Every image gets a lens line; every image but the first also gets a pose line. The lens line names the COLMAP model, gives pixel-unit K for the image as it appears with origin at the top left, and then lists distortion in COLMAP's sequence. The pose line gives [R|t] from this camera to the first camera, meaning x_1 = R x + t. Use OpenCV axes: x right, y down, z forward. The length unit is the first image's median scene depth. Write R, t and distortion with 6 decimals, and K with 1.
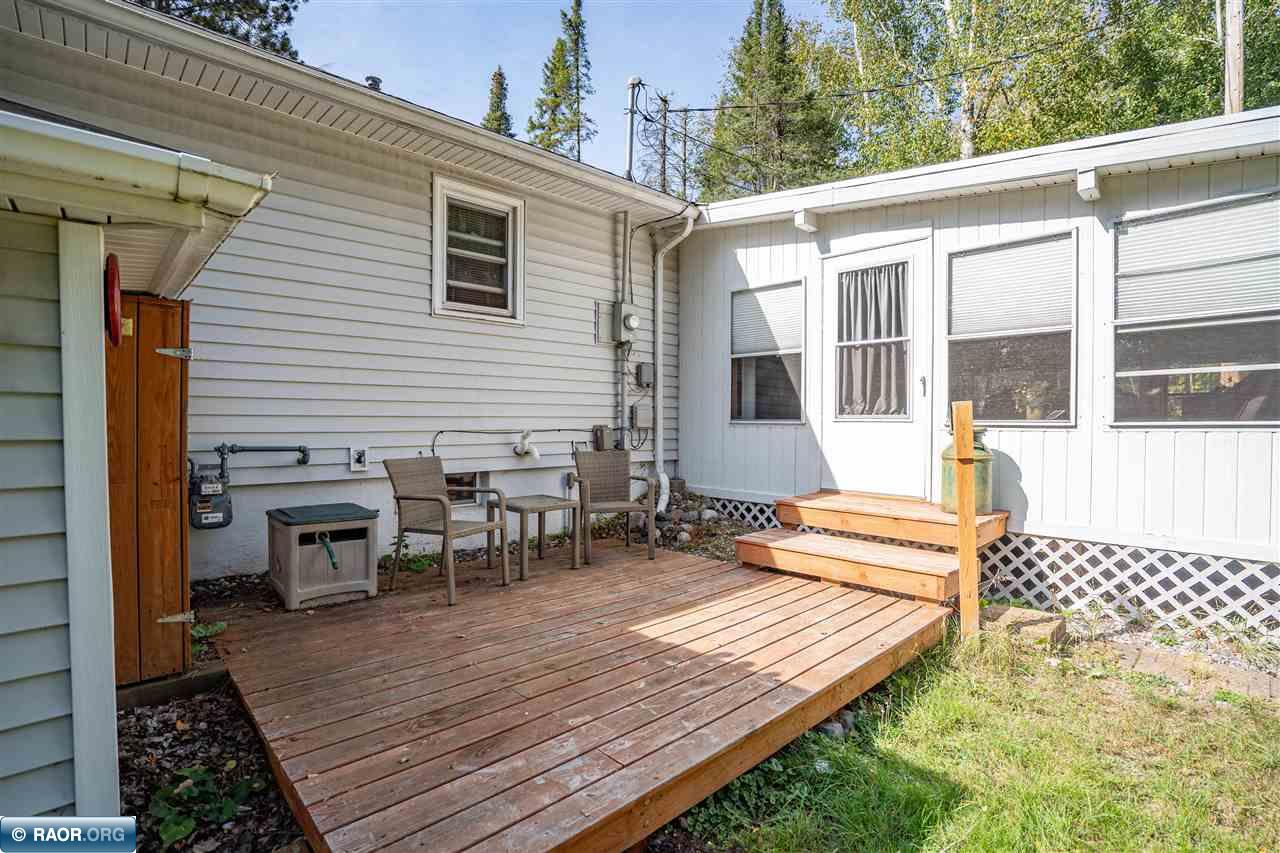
lens RADIAL K [[578.8, 0, 635.7], [0, 578.8, 416.3], [0, 0, 1]] dist [-0.074068, 0.025898]
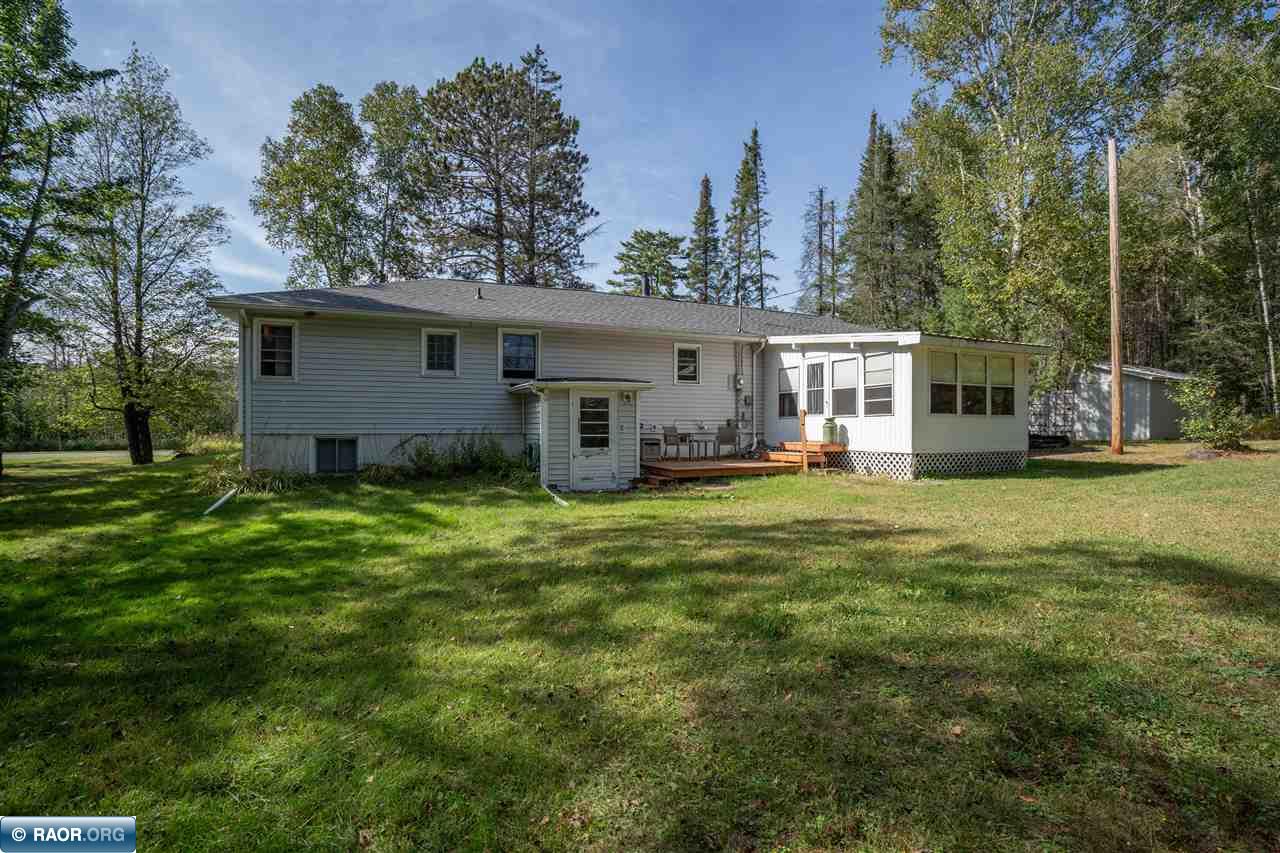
lens RADIAL K [[578.8, 0, 635.7], [0, 578.8, 416.3], [0, 0, 1]] dist [-0.074068, 0.025898]
pose [[0.927700, -0.009357, -0.373211, 0.557201], [0.005593, 0.999922, -0.011165, 0.030925], [0.373286, 0.008271, 0.927679, -1.765402]]
